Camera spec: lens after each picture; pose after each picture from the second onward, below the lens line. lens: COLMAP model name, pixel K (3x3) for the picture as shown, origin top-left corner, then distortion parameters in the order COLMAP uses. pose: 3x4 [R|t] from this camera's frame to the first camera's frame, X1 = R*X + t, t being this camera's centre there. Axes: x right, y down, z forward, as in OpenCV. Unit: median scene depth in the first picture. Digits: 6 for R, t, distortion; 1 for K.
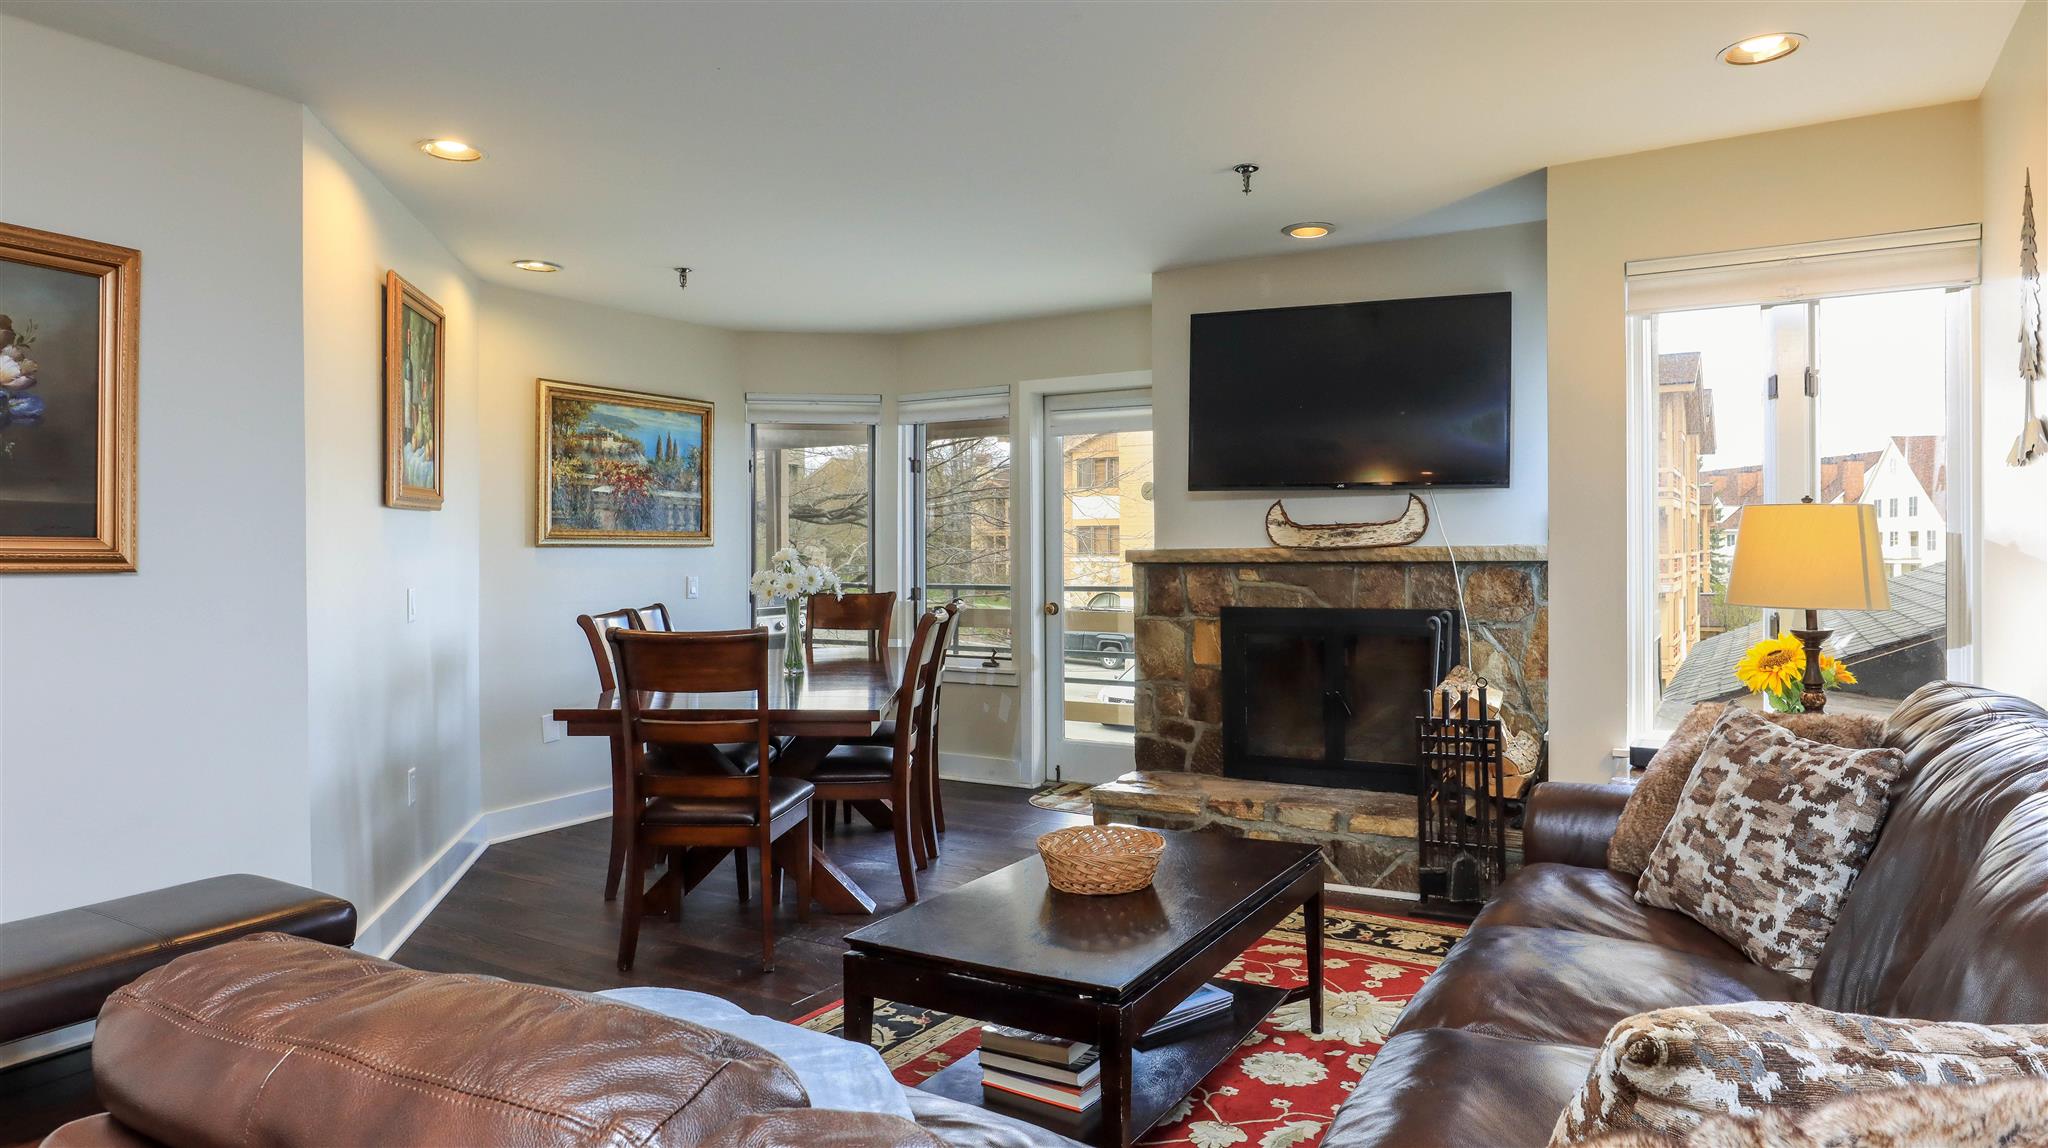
lens RADIAL K [[1199.3, 0, 1095.3], [0, 1199.3, 560.5], [0, 0, 1]] dist [-0.001167, 0.000905]
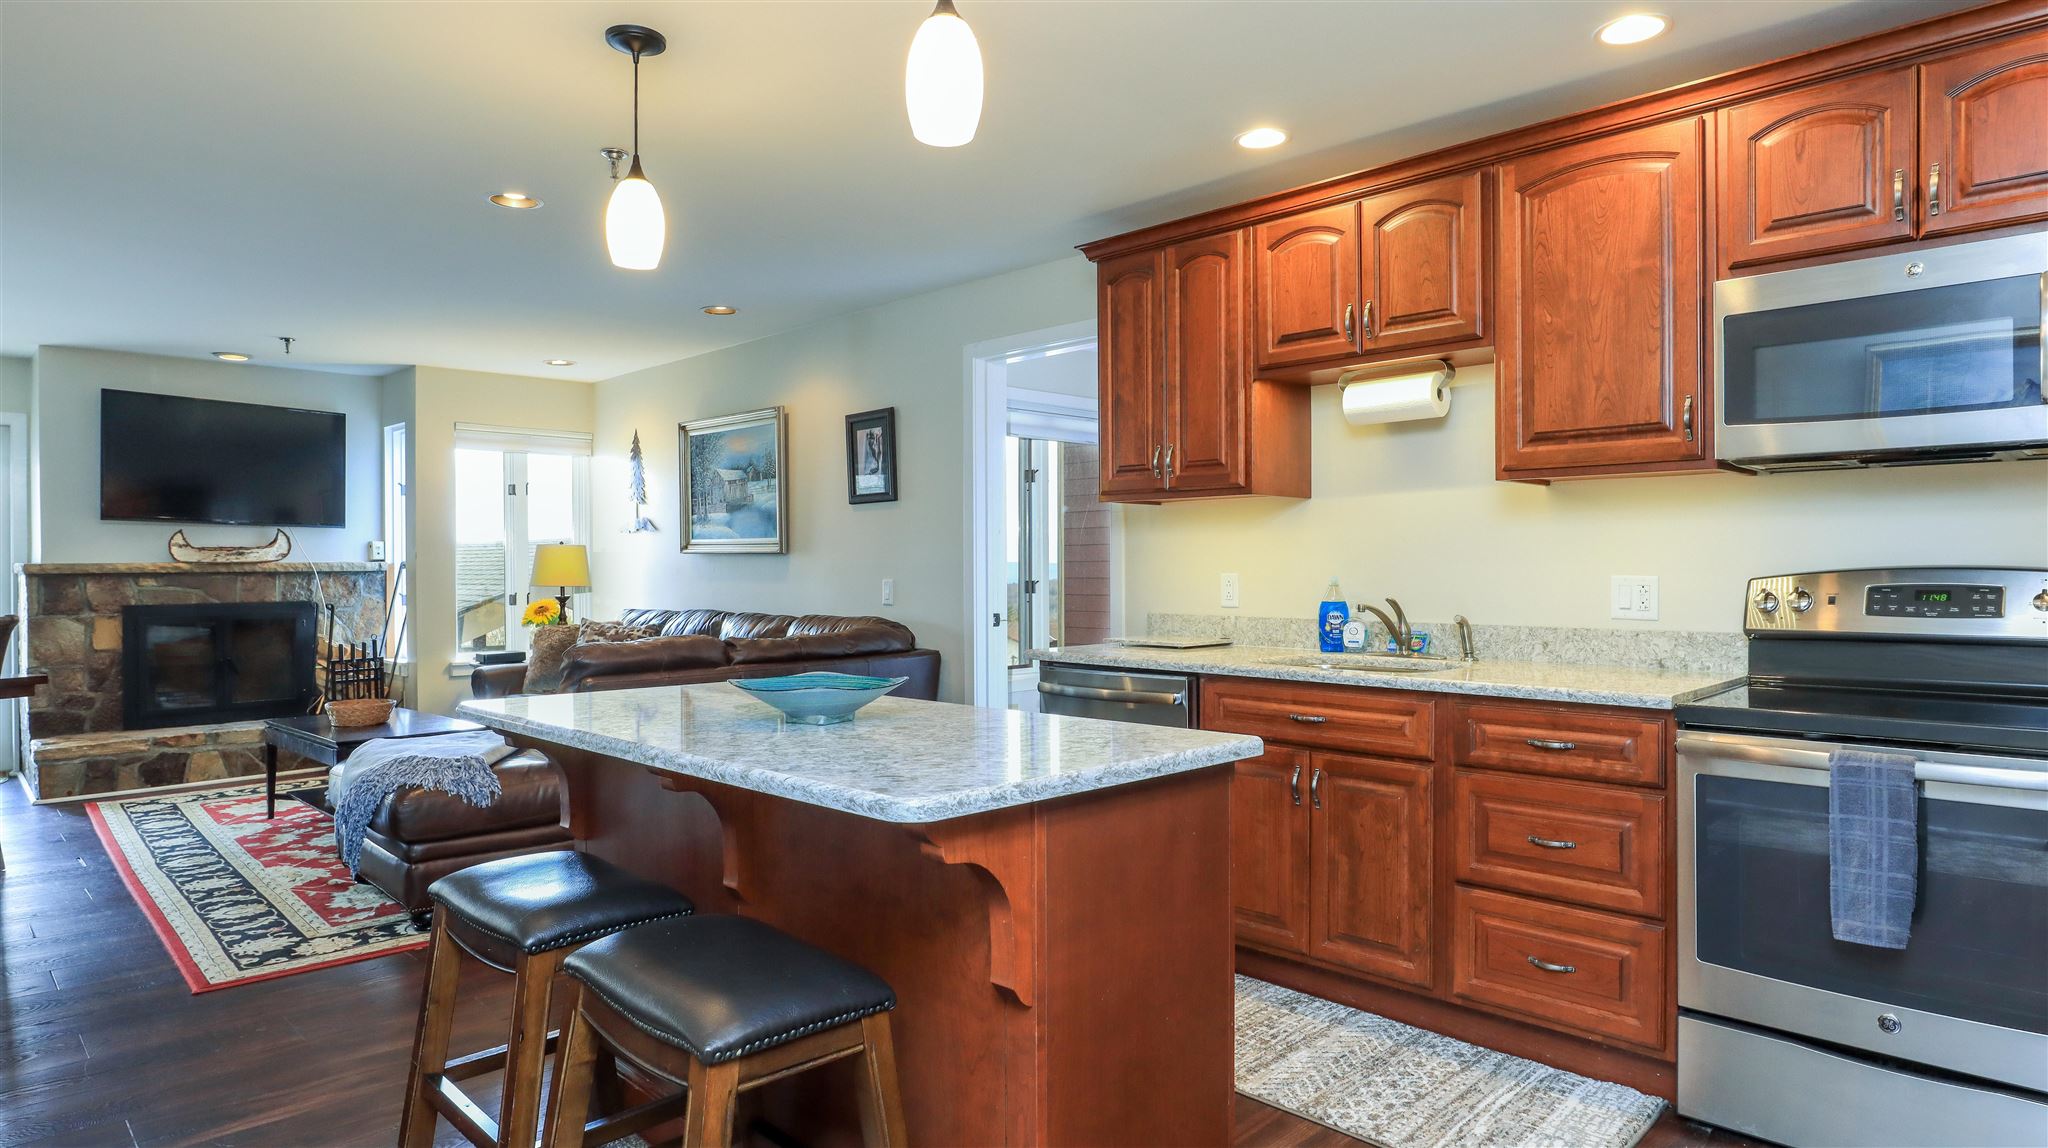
lens RADIAL K [[1171.2, 0, 1024.0], [0, 1171.2, 574.0], [0, 0, 1]] dist [-0.024202, 0.015942]
pose [[0.281912, -0.001257, 0.959439, -0.947060], [0.012699, 0.999916, -0.002421, 0.020327], [-0.959356, 0.012866, 0.281905, -0.385741]]
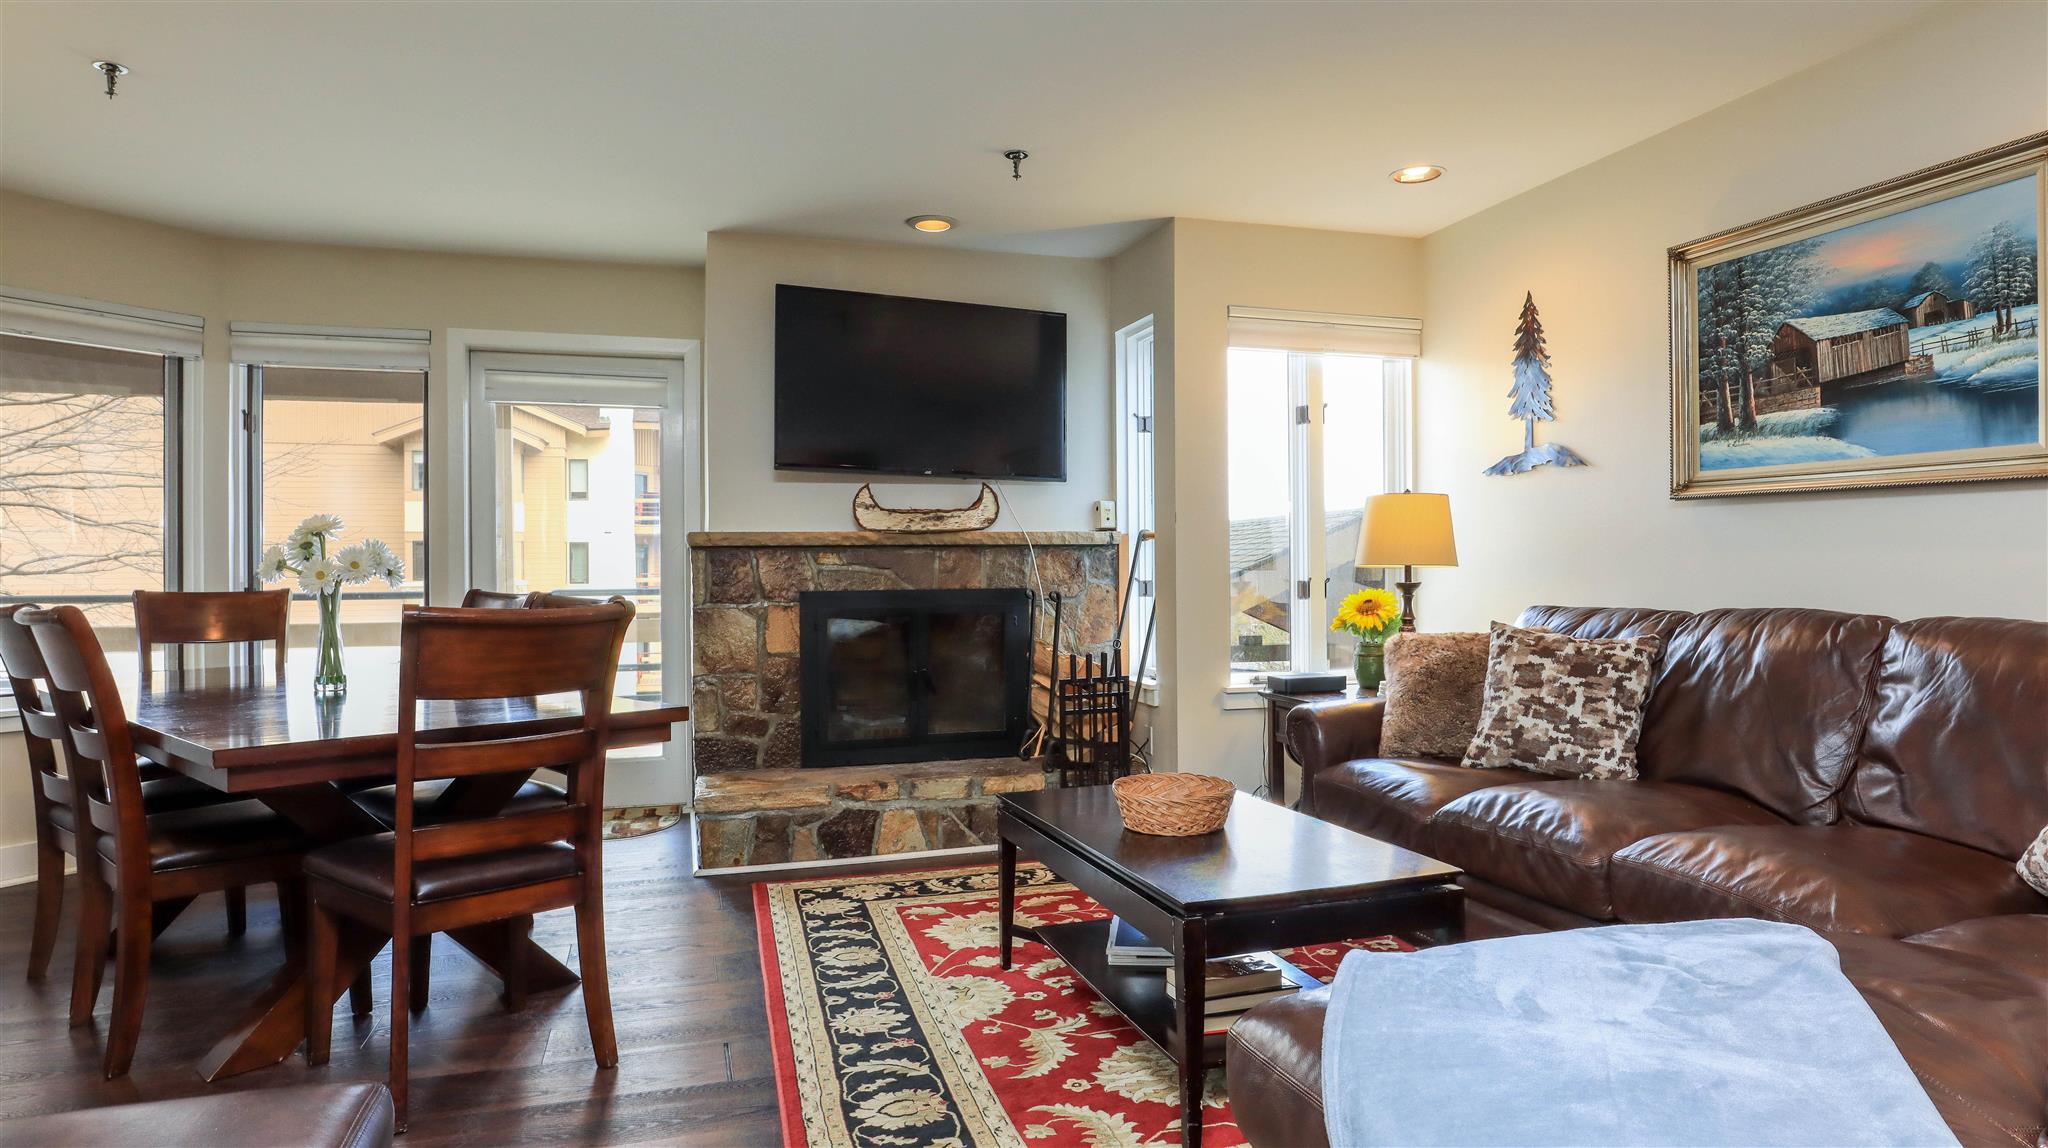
lens RADIAL K [[1171.2, 0, 1024.0], [0, 1171.2, 574.0], [0, 0, 1]] dist [-0.024202, 0.015942]
pose [[0.694740, -0.001317, 0.719260, -0.485216], [0.009473, 0.999928, -0.007319, 0.035748], [-0.719199, 0.011898, 0.694702, 0.235136]]
